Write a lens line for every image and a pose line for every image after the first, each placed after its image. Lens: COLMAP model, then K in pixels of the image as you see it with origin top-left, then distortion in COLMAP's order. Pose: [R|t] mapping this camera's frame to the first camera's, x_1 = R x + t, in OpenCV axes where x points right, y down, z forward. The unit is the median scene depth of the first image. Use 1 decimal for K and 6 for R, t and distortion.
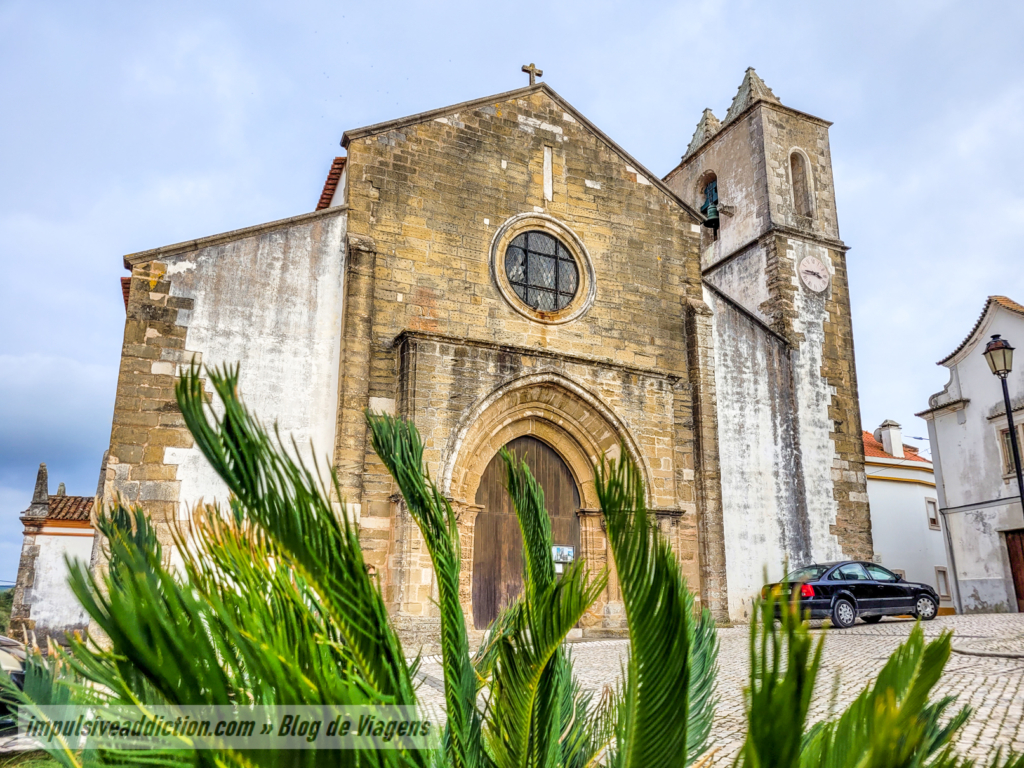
lens RADIAL K [[782.3, 0, 503.0], [0, 782.3, 397.8], [0, 0, 1]] dist [0.056763, -0.024274]
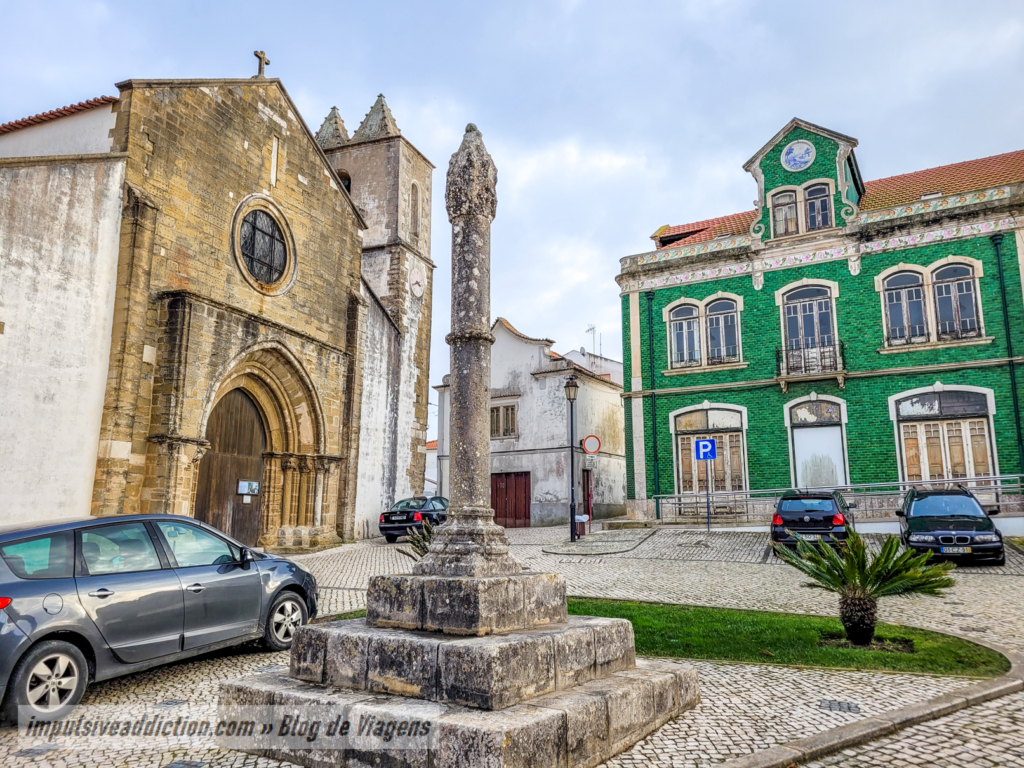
lens RADIAL K [[782.3, 0, 513.1], [0, 782.3, 386.3], [0, 0, 1]] dist [0.056763, -0.024274]
pose [[0.724311, 0.117832, 0.679330, -0.462087], [-0.180289, 0.983375, 0.021657, -0.052342], [-0.665484, -0.138162, 0.733513, -0.134759]]
